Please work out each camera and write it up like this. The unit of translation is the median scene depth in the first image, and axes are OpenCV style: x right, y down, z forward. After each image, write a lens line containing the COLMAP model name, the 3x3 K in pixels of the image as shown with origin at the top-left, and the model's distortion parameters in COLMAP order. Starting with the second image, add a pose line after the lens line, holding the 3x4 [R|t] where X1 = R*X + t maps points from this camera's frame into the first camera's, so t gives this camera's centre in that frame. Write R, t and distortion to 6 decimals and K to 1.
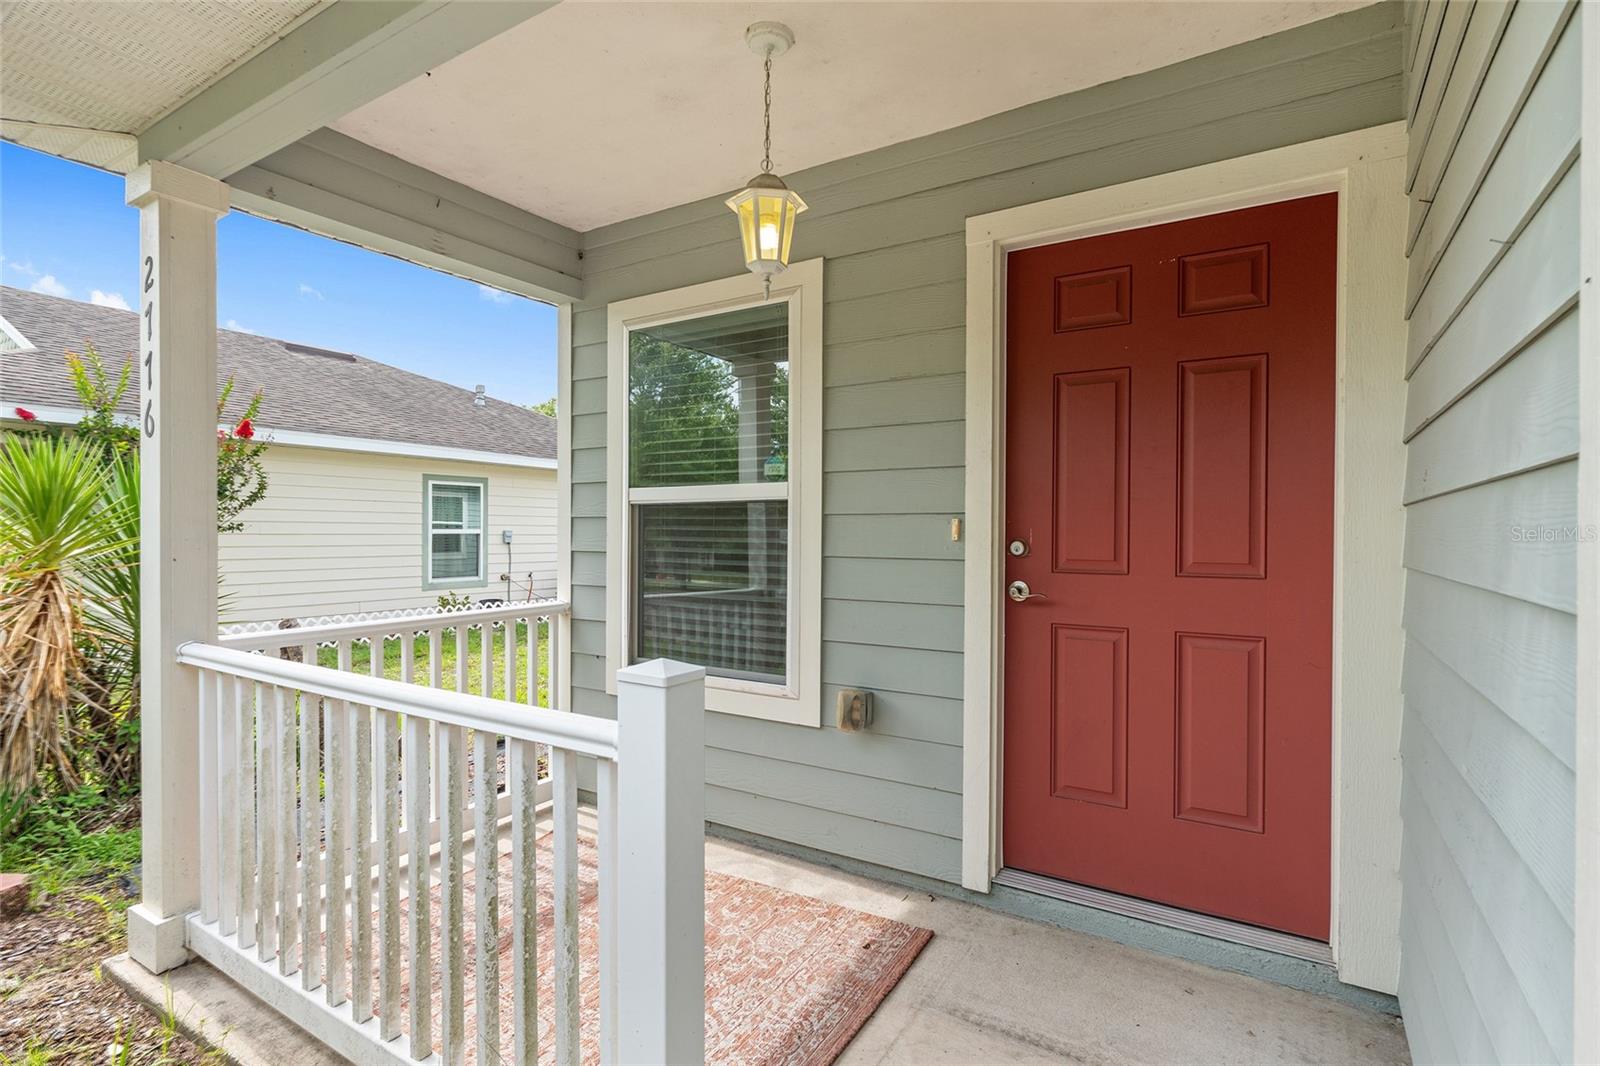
lens RADIAL K [[785.1, 0, 794.8], [0, 785.1, 529.7], [0, 0, 1]] dist [0.002390, -0.000051]
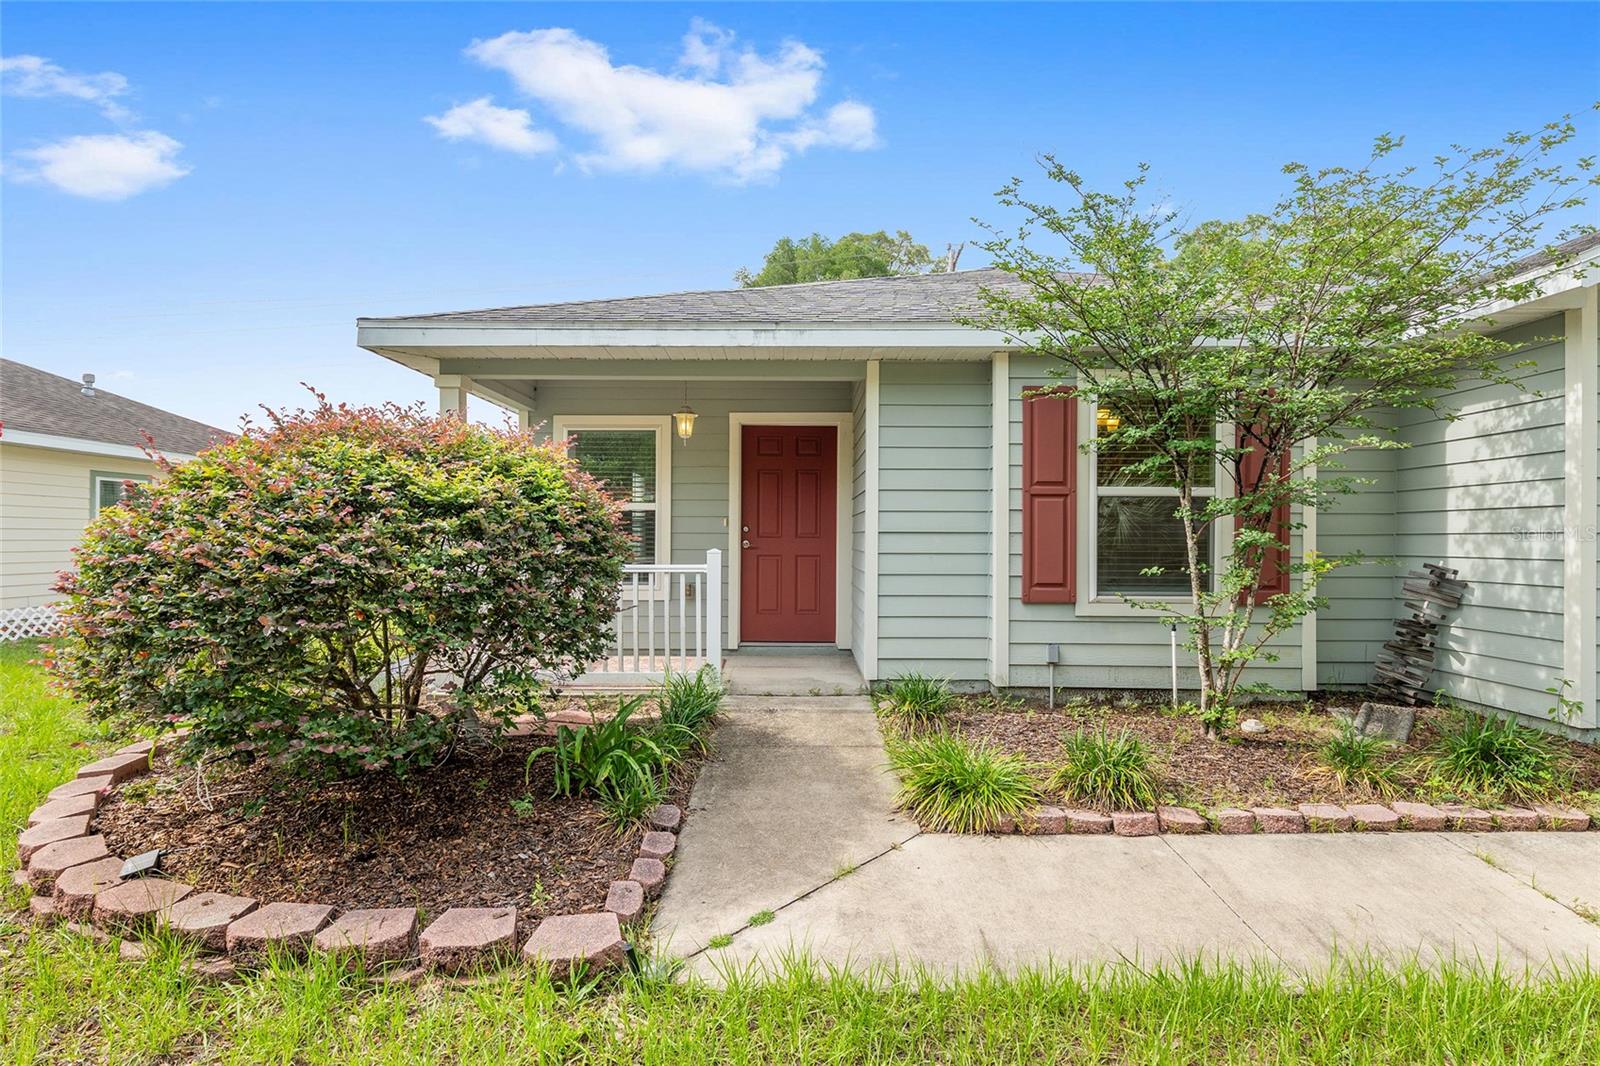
lens RADIAL K [[764.9, 0, 795.1], [0, 764.9, 523.0], [0, 0, 1]] dist [0.002808, -0.000444]
pose [[0.841942, 0.006954, 0.539524, -1.029504], [-0.001249, 0.999939, -0.010938, 0.030133], [-0.539567, 0.008536, 0.841899, -1.392223]]
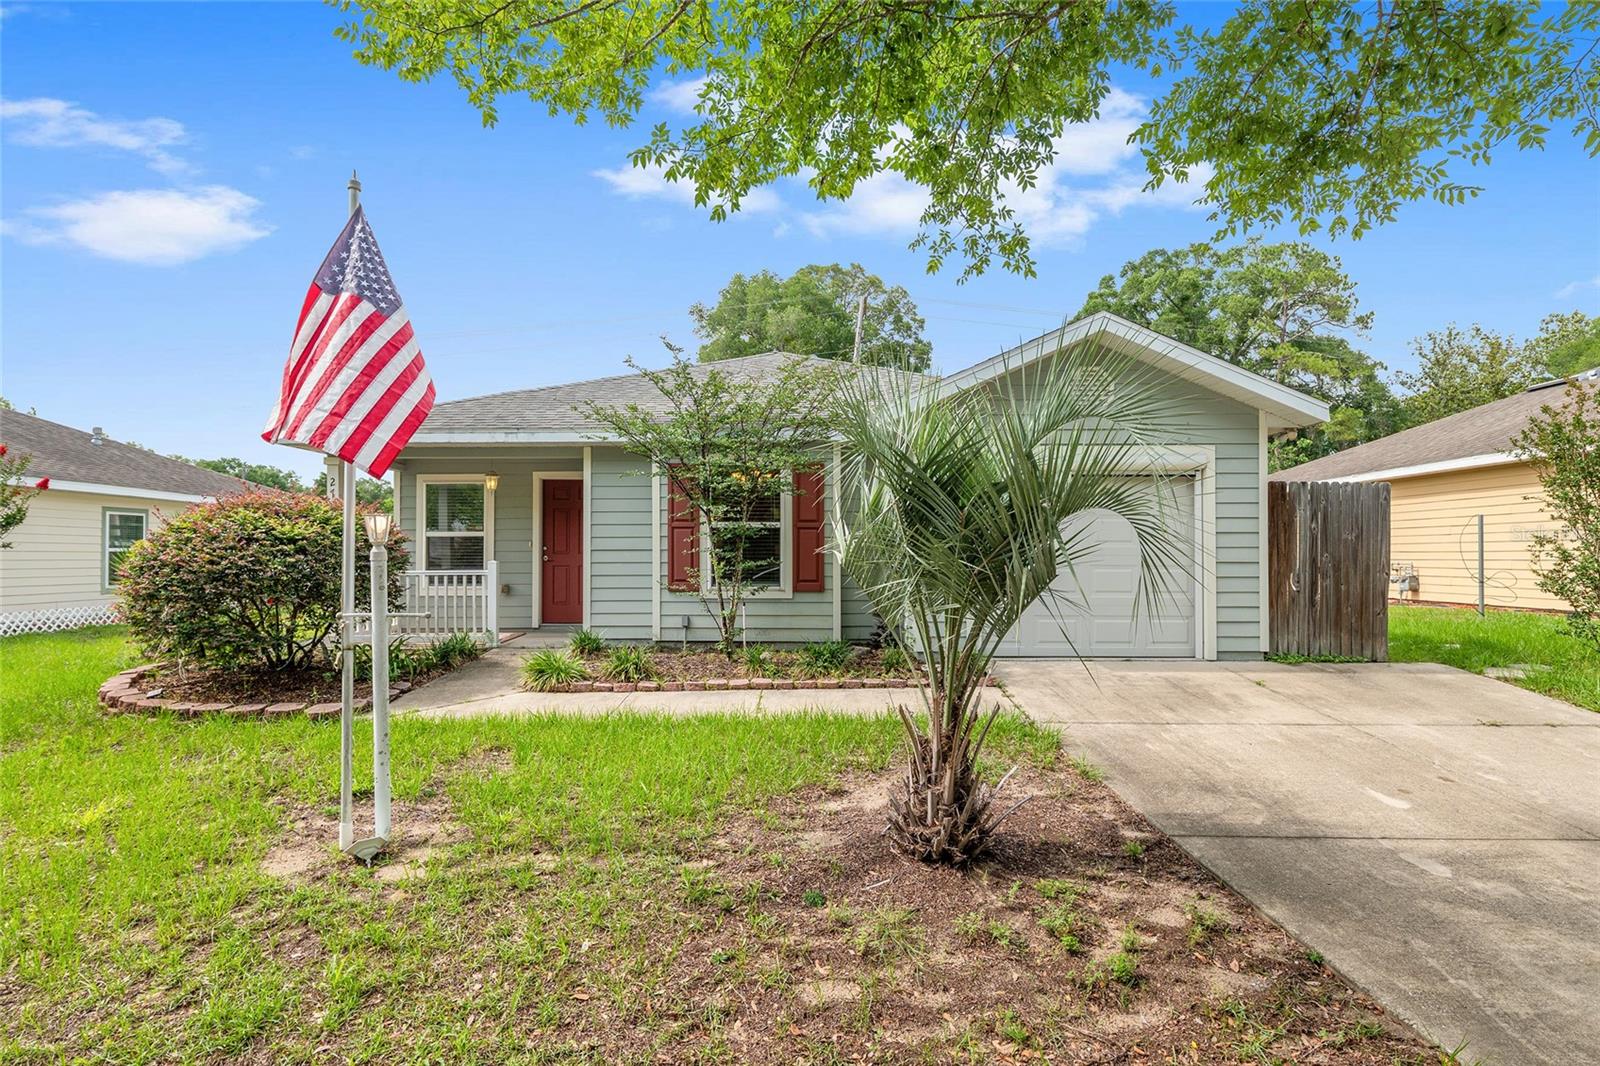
lens RADIAL K [[785.1, 0, 794.8], [0, 785.1, 529.7], [0, 0, 1]] dist [0.002390, -0.000051]
pose [[0.844022, 0.009338, 0.536227, -0.839921], [0.005159, 0.999661, -0.025528, 0.035720], [-0.536284, 0.024313, 0.843688, -3.247676]]
